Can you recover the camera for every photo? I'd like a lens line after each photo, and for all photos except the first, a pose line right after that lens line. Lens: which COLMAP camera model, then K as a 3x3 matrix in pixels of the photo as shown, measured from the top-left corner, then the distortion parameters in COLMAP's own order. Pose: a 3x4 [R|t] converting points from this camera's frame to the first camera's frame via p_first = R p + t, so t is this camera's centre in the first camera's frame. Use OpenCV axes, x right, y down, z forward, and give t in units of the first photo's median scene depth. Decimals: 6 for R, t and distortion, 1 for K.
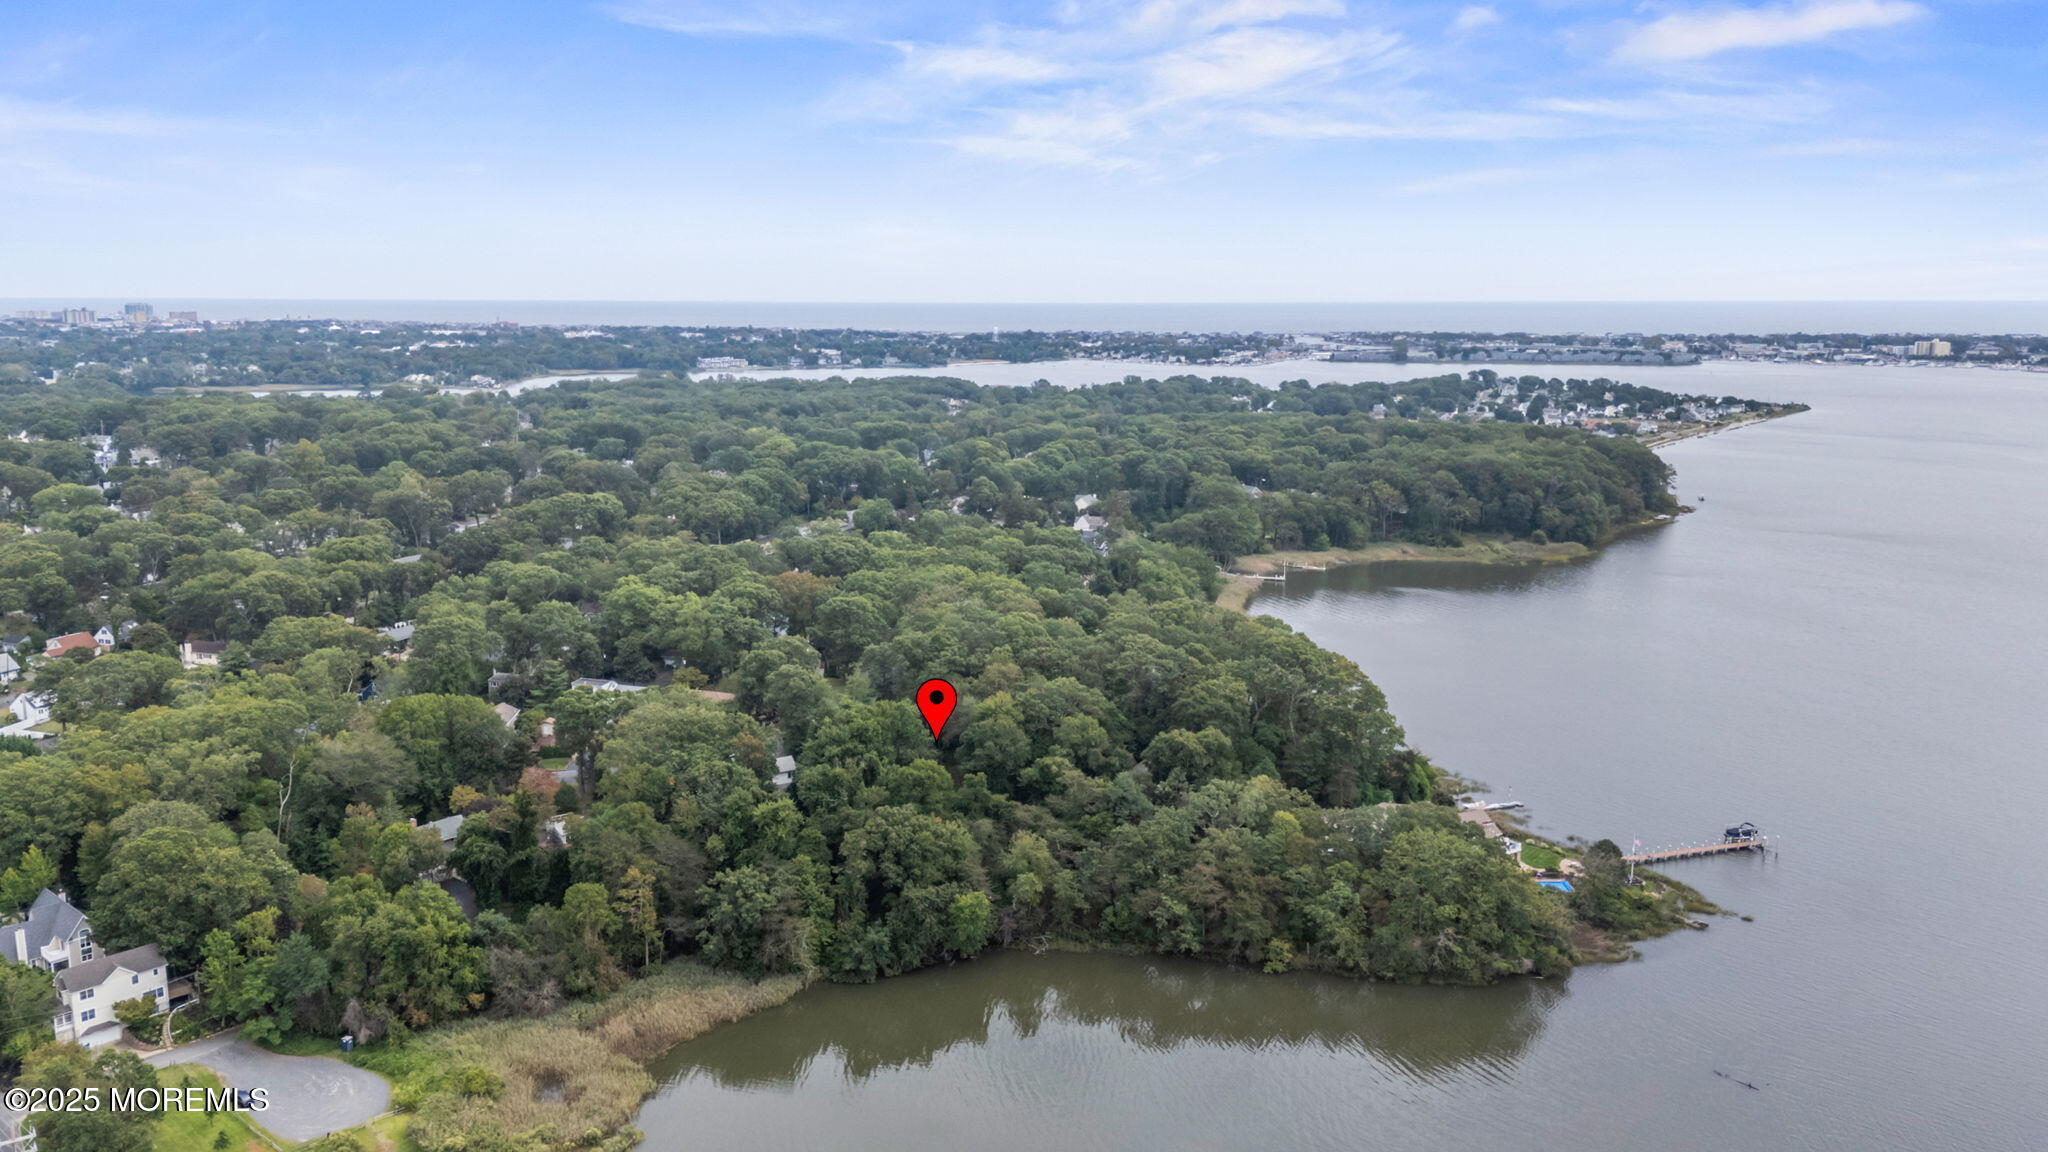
lens RADIAL K [[1536.5, 0, 1024.0], [0, 1536.5, 576.0], [0, 0, 1]] dist [0.100756, -0.126848]
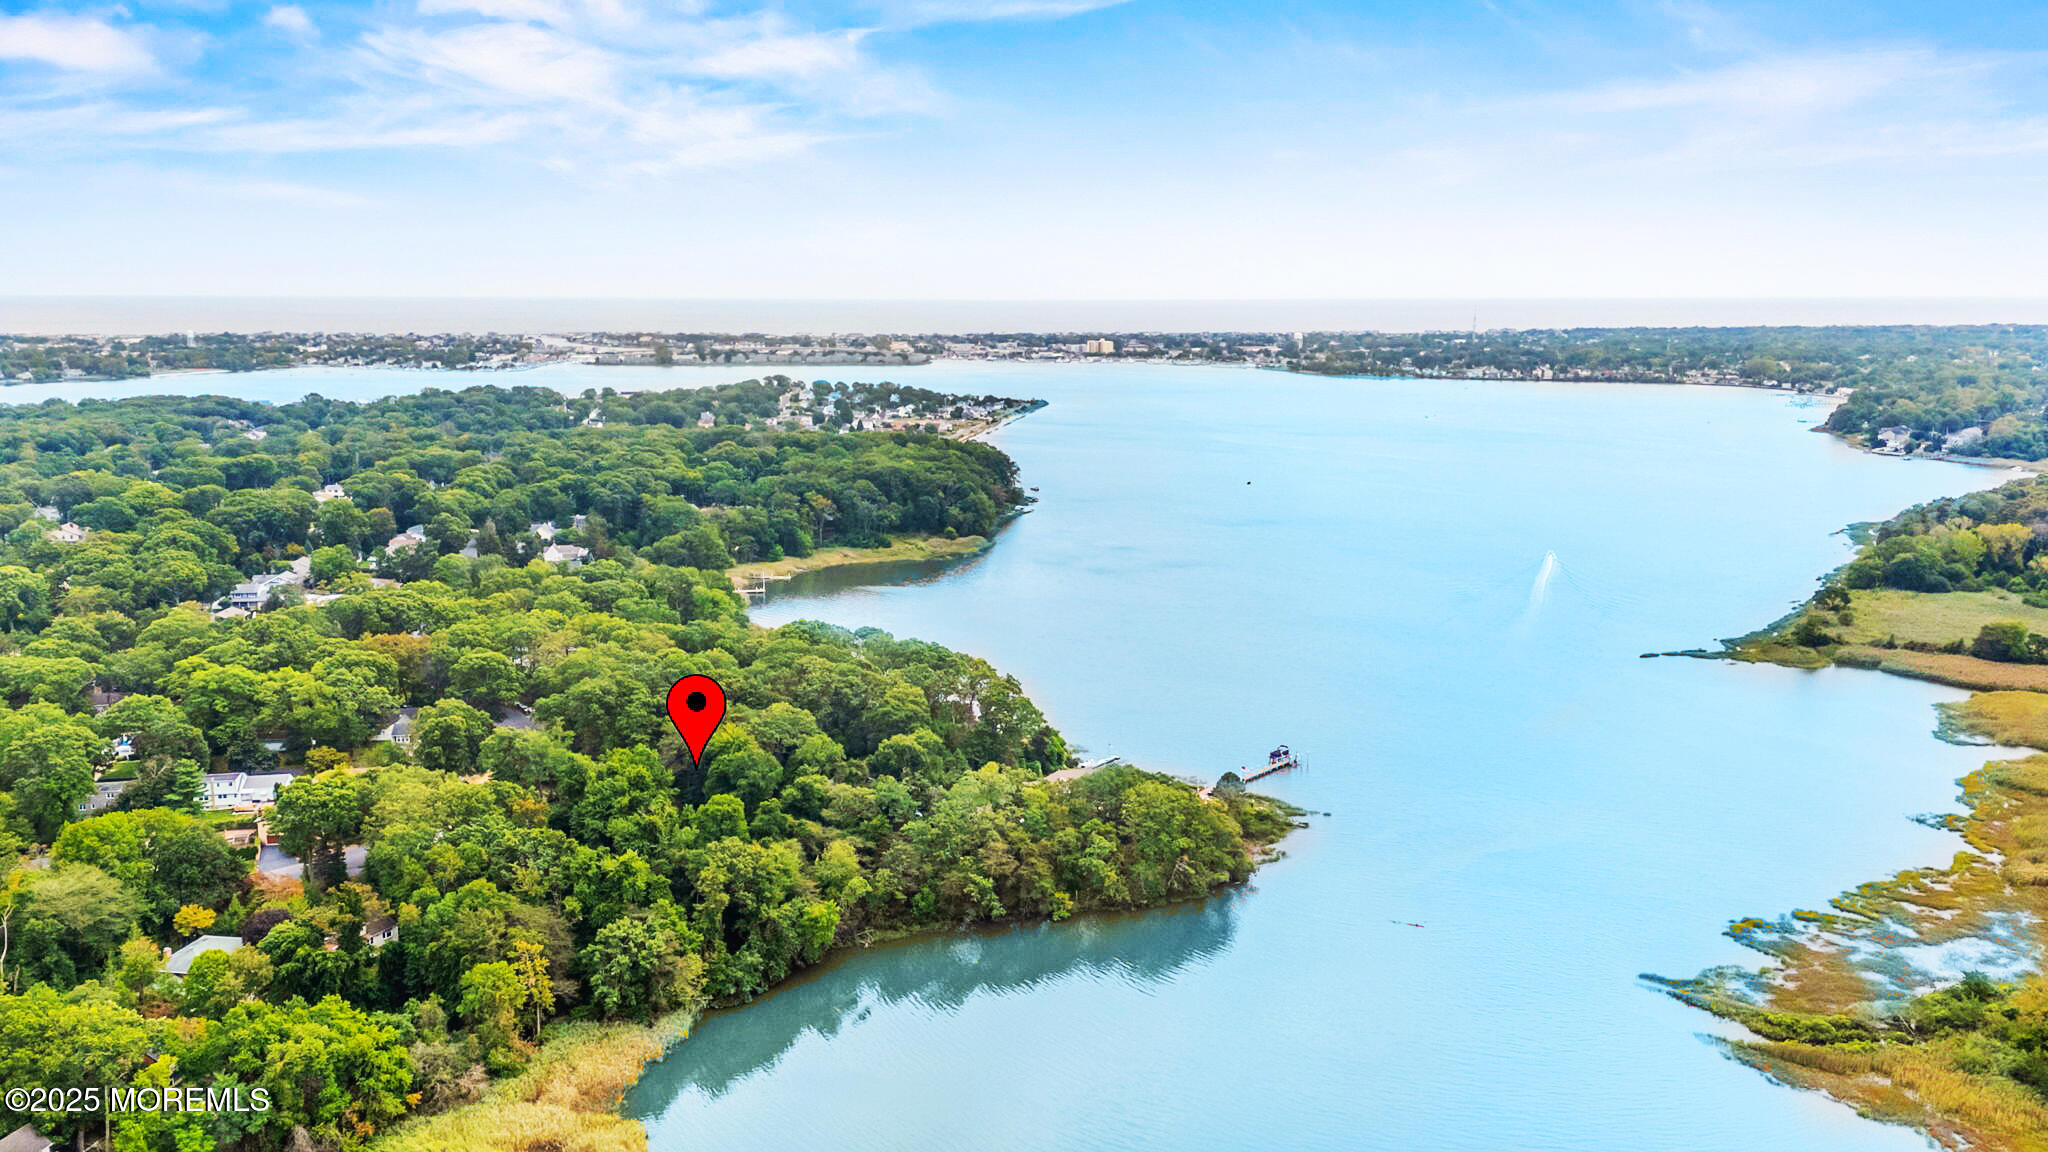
lens RADIAL K [[1536.5, 0, 1024.0], [0, 1536.5, 576.0], [0, 0, 1]] dist [0.100756, -0.126848]
pose [[0.873849, -0.088463, 0.478082, -0.165910], [0.086497, 0.995908, 0.026180, -0.018591], [-0.478442, 0.018475, 0.877925, -0.022270]]
